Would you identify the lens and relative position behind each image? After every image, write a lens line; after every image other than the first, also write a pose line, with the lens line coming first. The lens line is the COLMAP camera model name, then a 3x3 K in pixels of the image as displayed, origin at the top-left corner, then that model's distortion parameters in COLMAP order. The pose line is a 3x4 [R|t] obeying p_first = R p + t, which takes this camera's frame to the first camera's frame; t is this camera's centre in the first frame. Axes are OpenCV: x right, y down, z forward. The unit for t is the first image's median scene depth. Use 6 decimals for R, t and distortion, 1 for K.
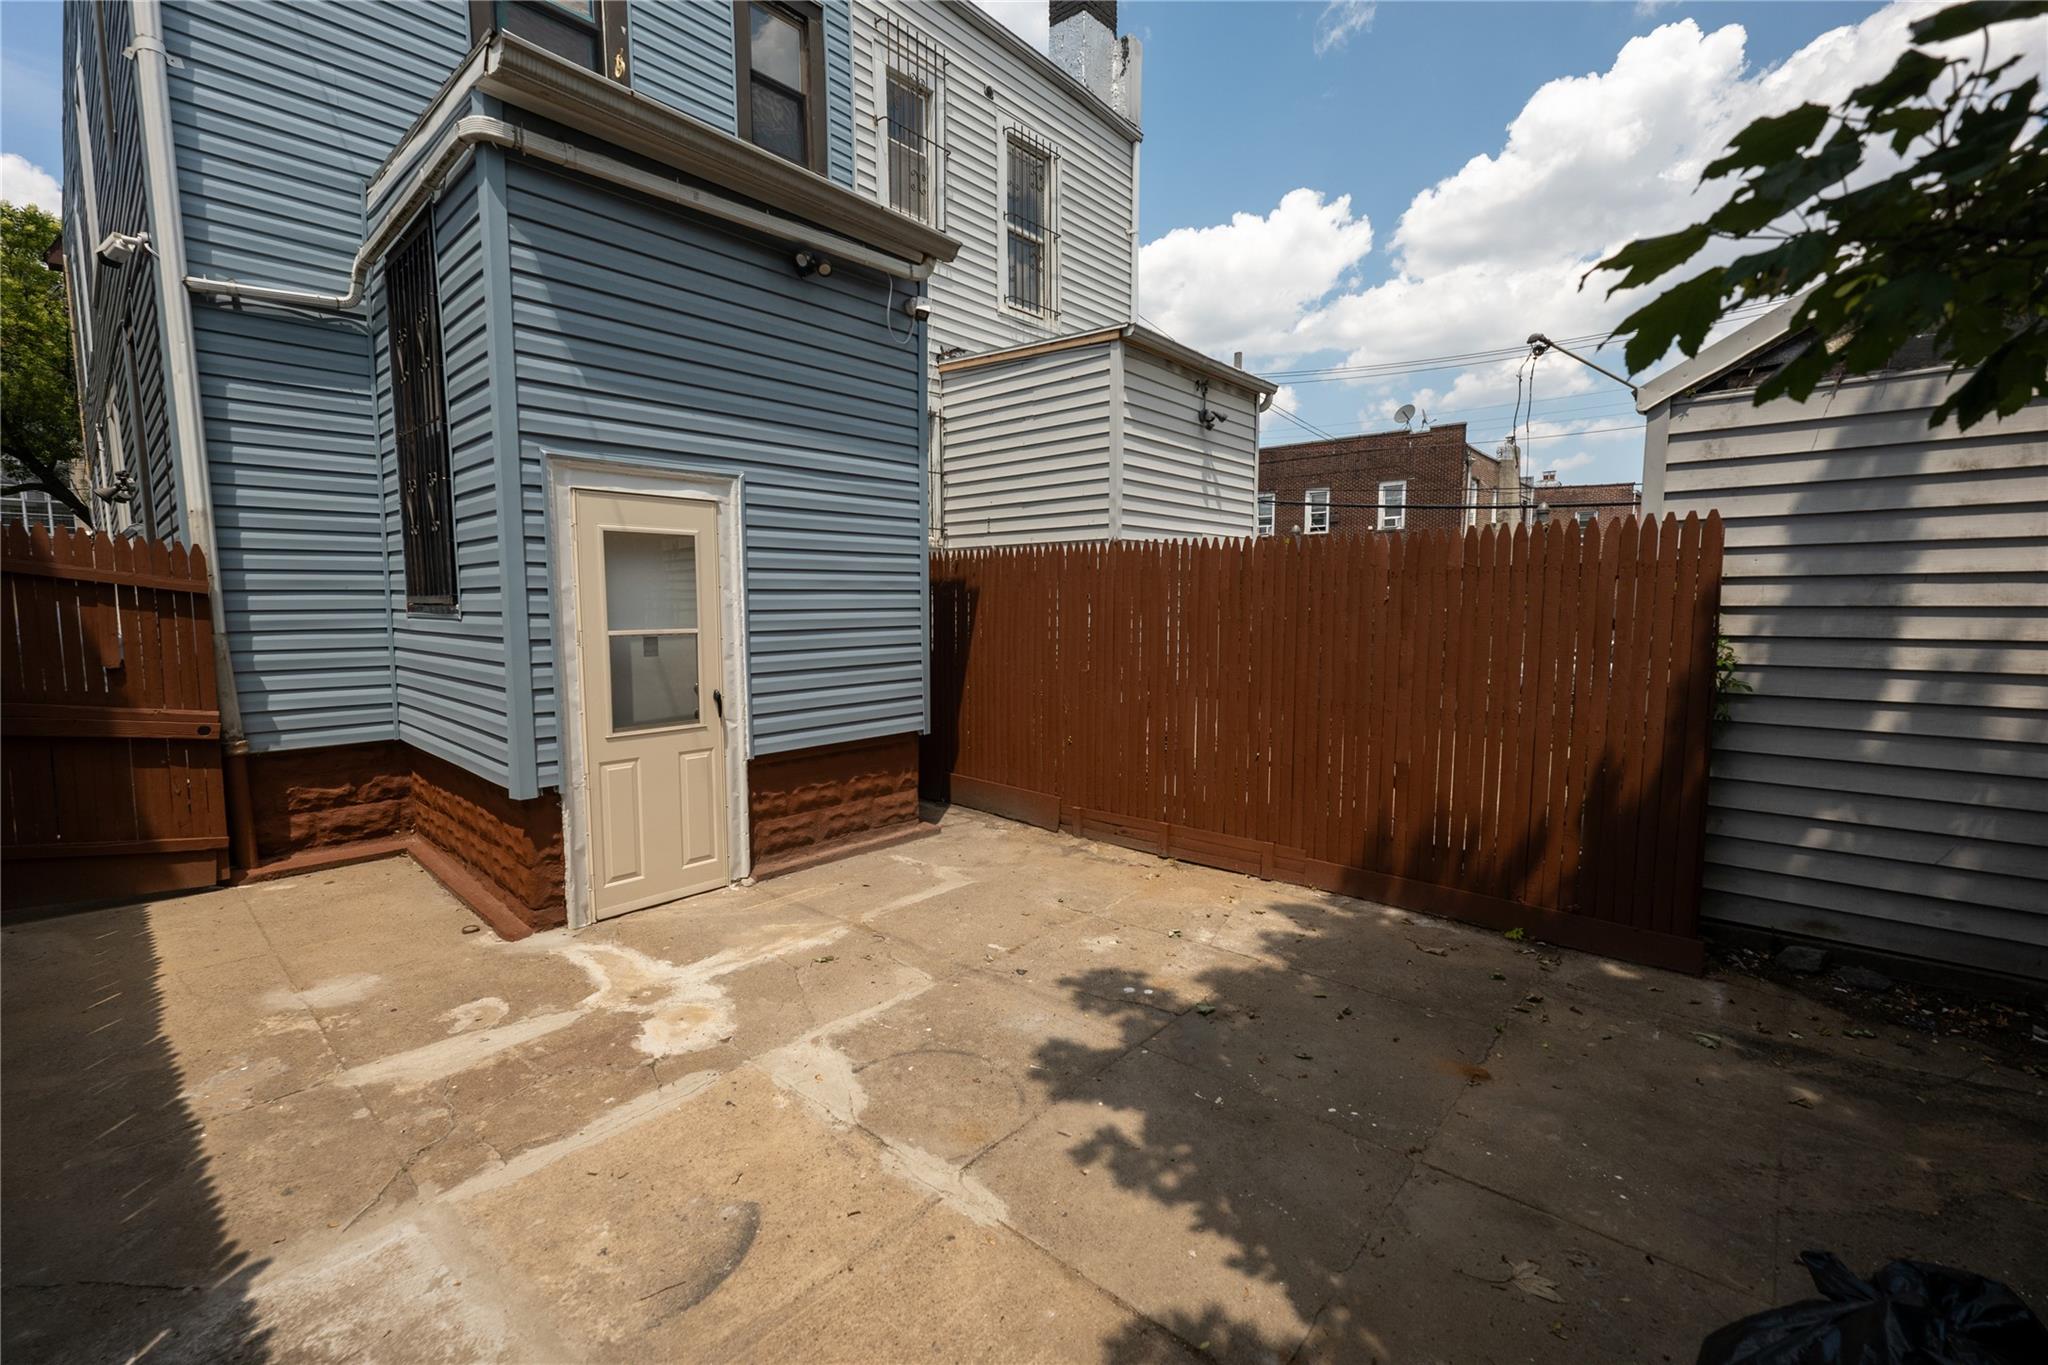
lens RADIAL K [[857.7, 0, 1012.8], [0, 857.7, 679.3], [0, 0, 1]] dist [0.002995, -0.001393]
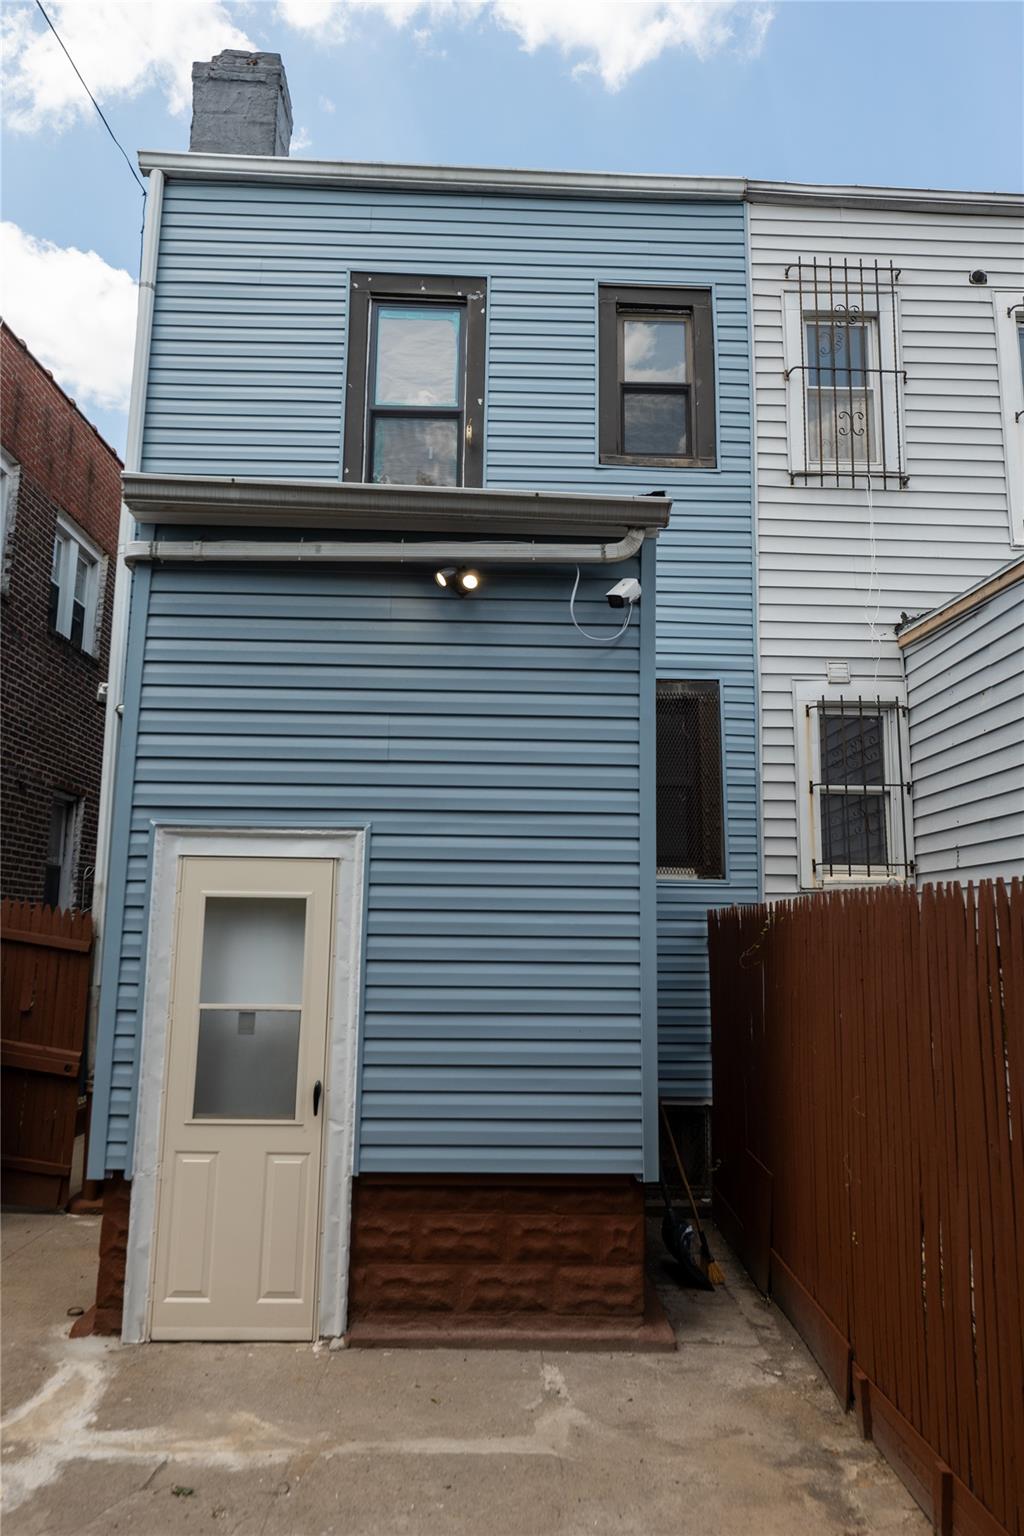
lens RADIAL K [[1024.3, 0, 512.0], [0, 1024.3, 769.4], [0, 0, 1]] dist [0.000659, 0.001587]
pose [[0.691458, -0.105831, -0.714622, 0.517842], [-0.082961, 0.971034, -0.224076, -0.072263], [0.717637, 0.214225, 0.662650, 0.397772]]
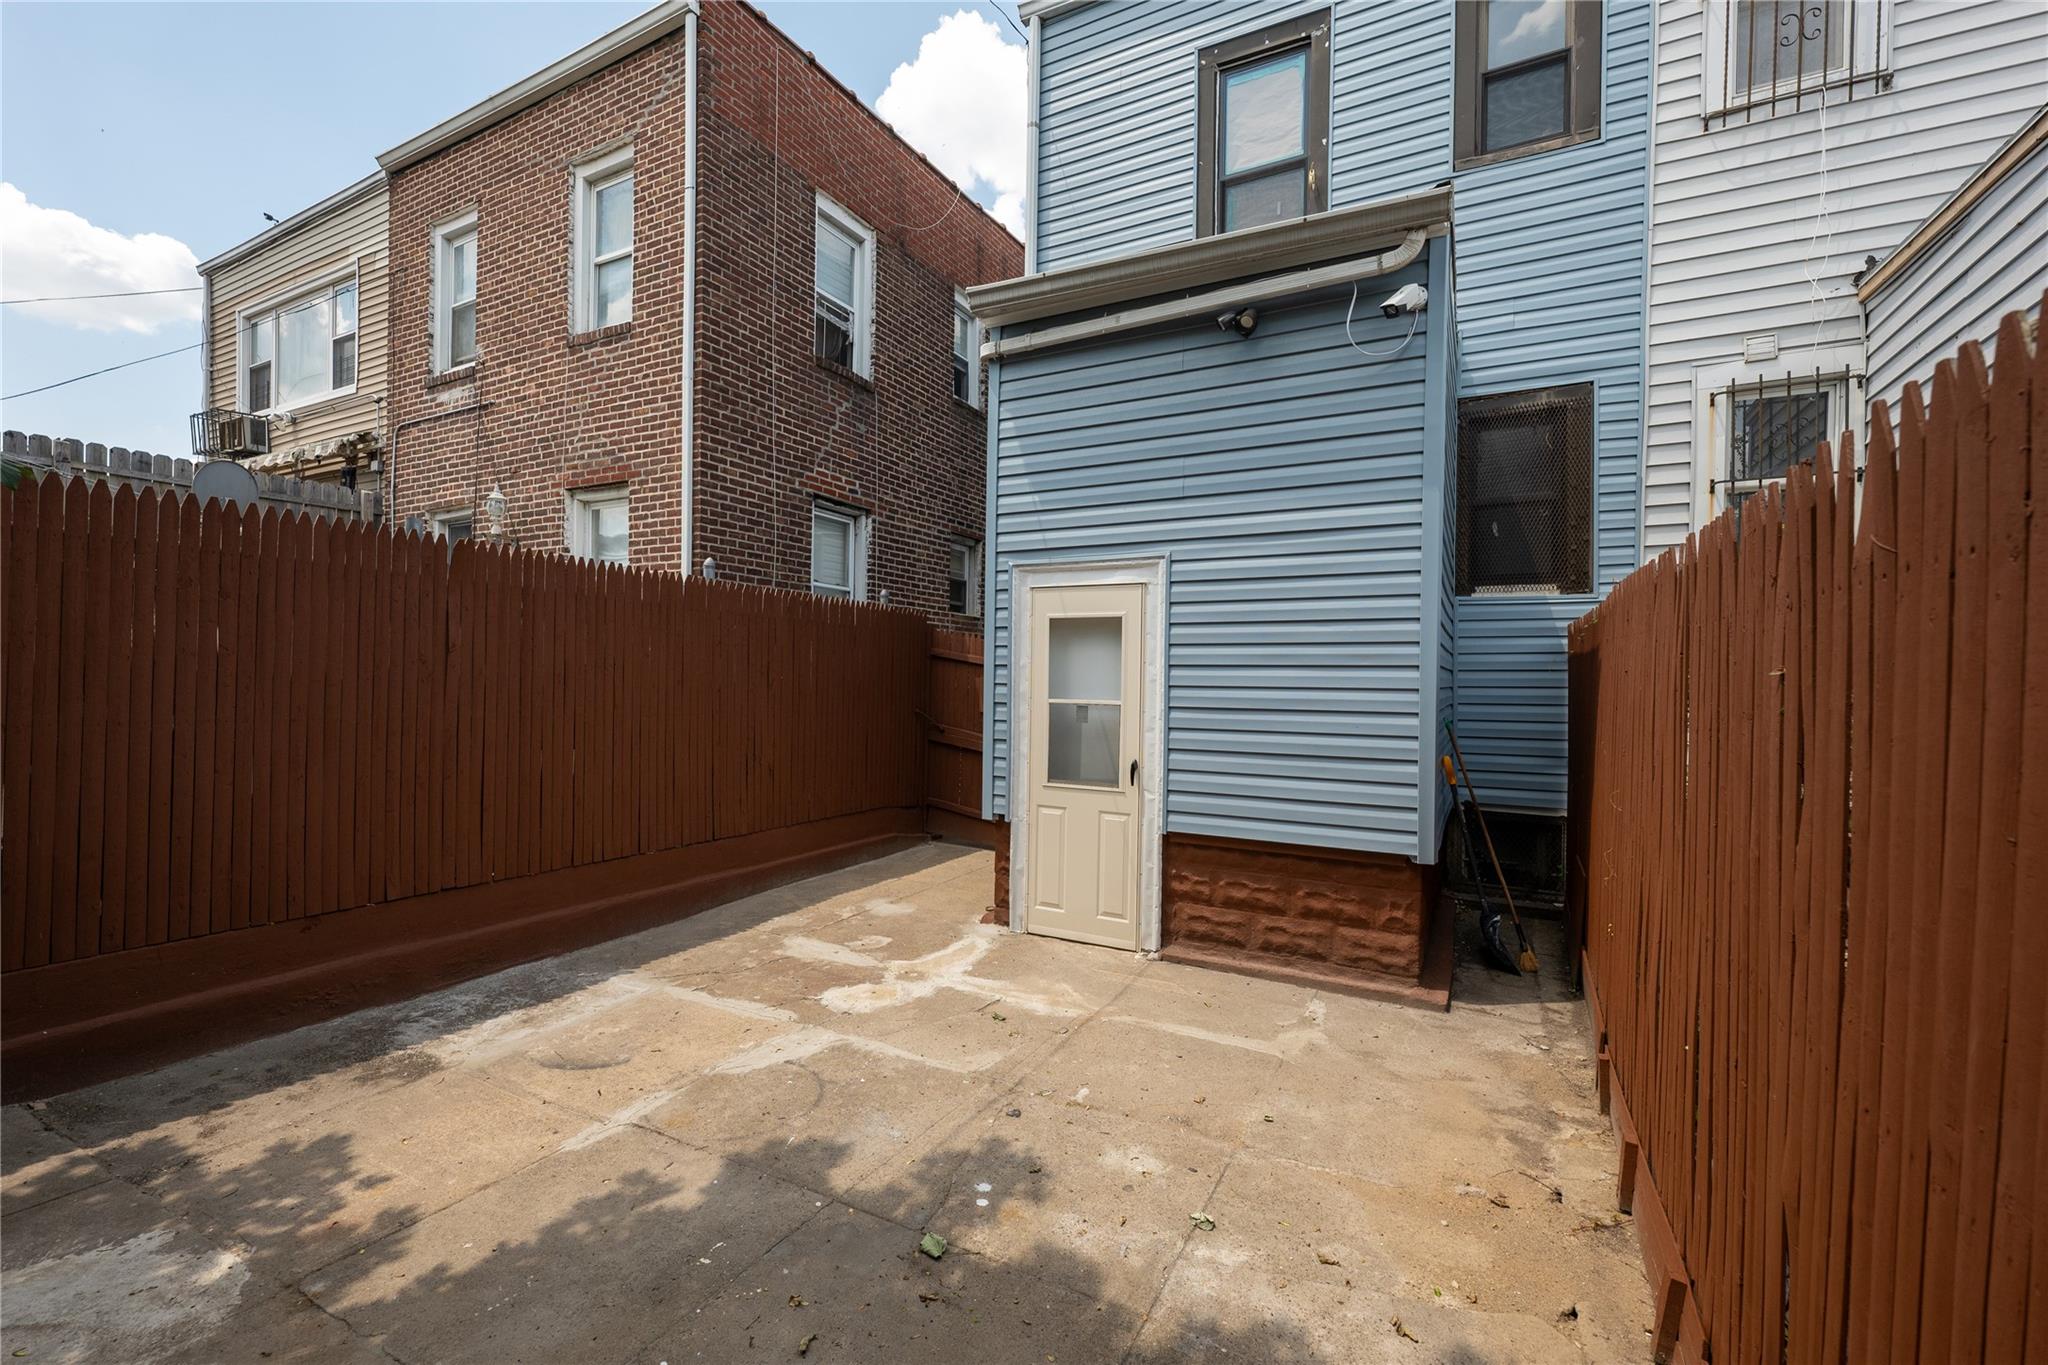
lens RADIAL K [[857.7, 0, 1015.1], [0, 857.7, 682.3], [0, 0, 1]] dist [0.002995, -0.001393]
pose [[0.237963, 0.010131, -0.971221, 0.627778], [-0.105129, 0.994340, -0.015386, -0.049287], [0.965568, 0.105765, 0.237681, 0.581094]]
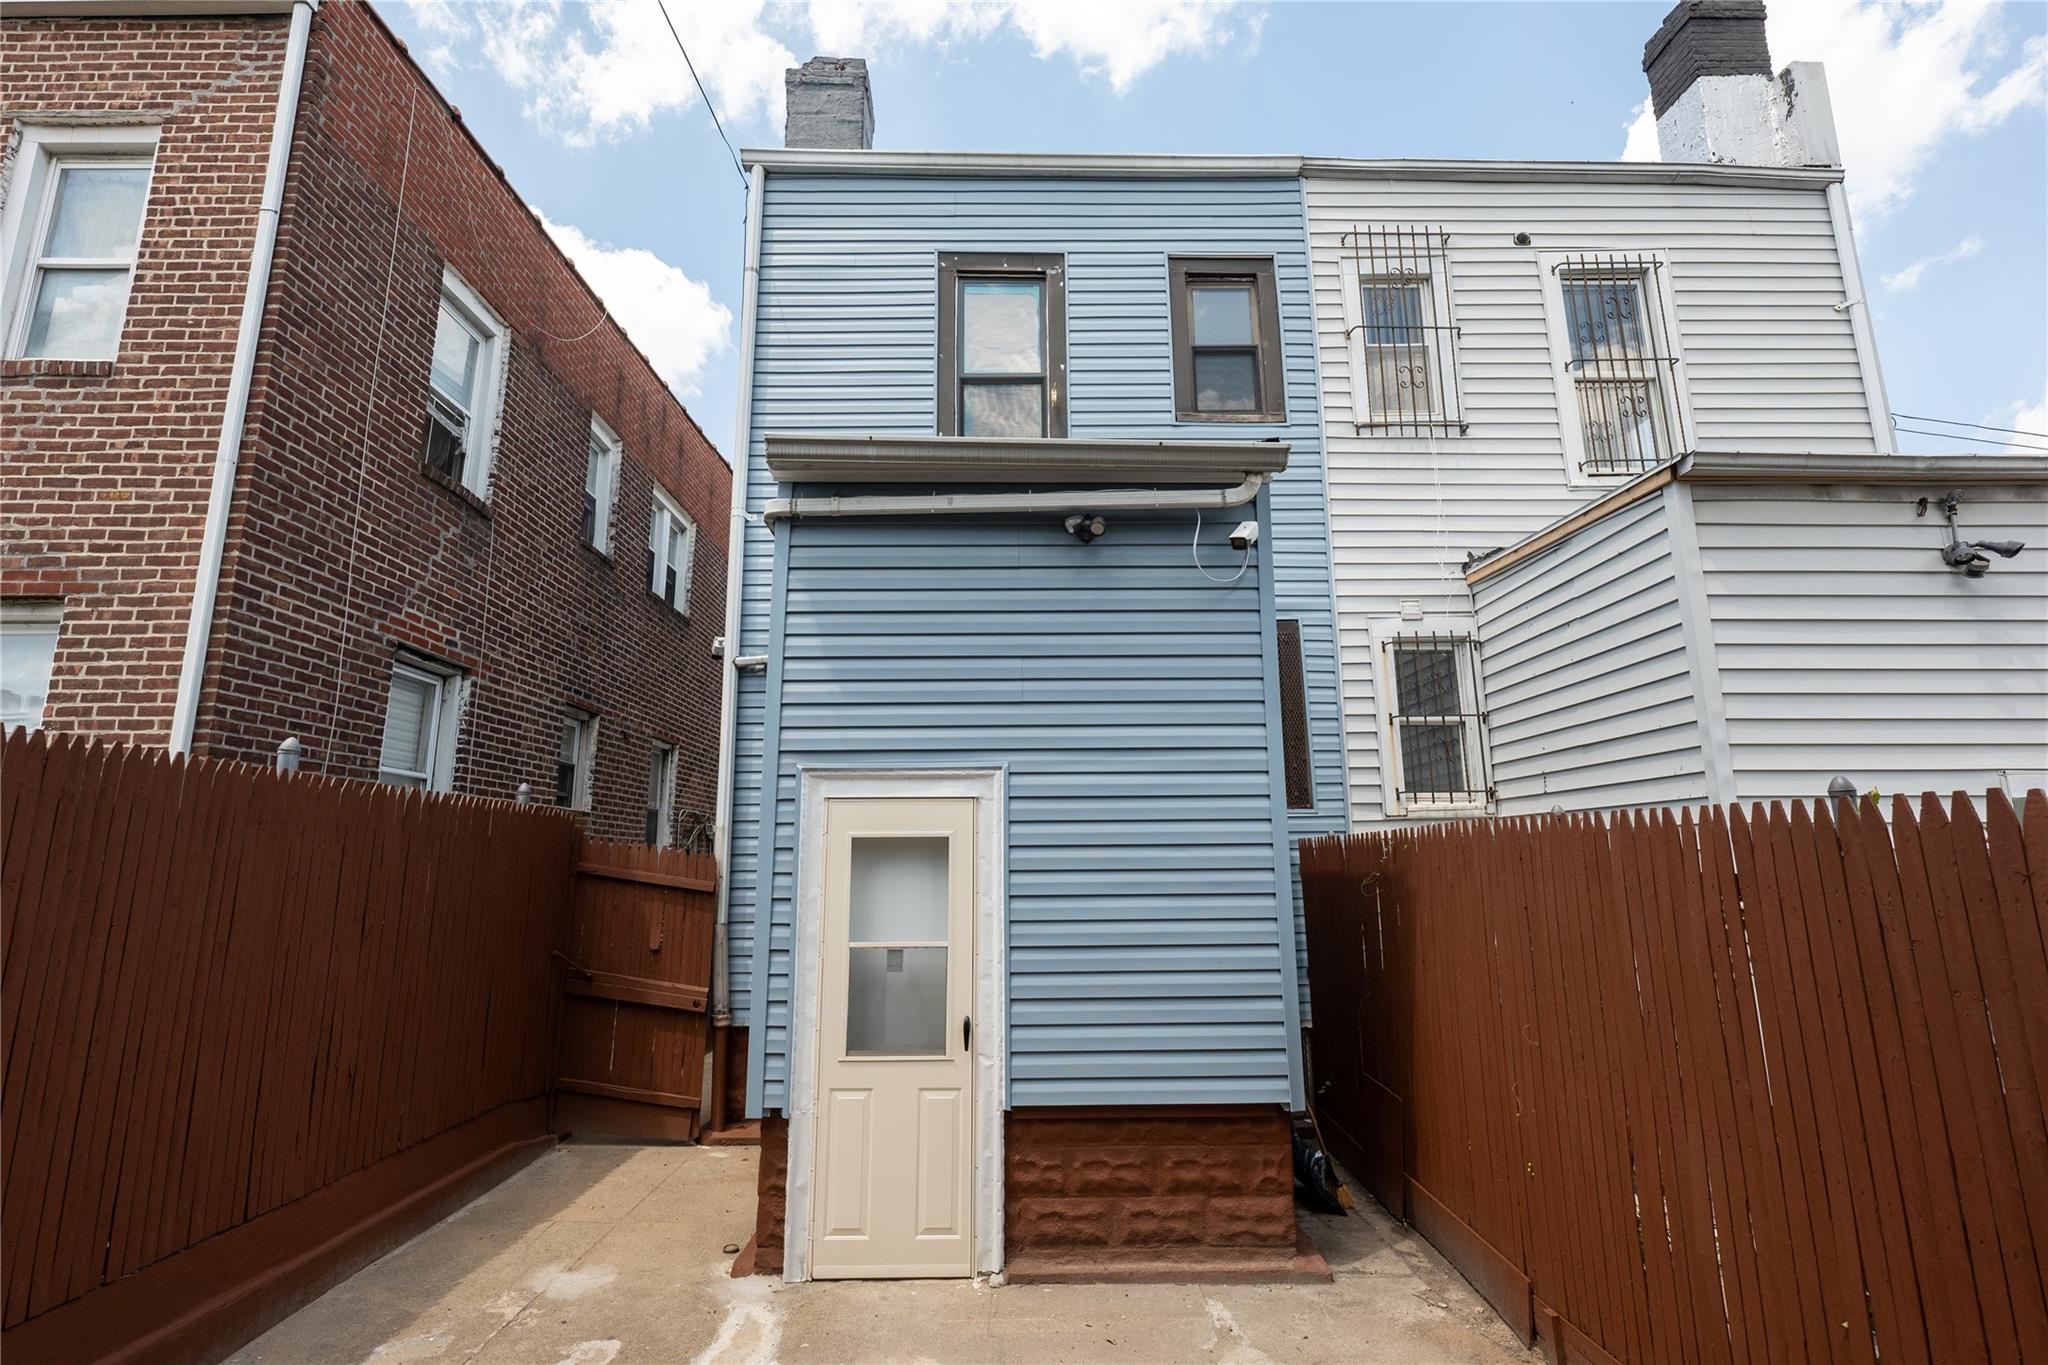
lens RADIAL K [[926.5, 0, 1016.5], [0, 926.5, 681.1], [0, 0, 1]] dist [0.003559, -0.001213]
pose [[0.678021, -0.146054, -0.720385, 0.393464], [-0.063413, 0.964783, -0.255288, -0.074987], [0.732302, 0.218772, 0.644882, 0.356696]]
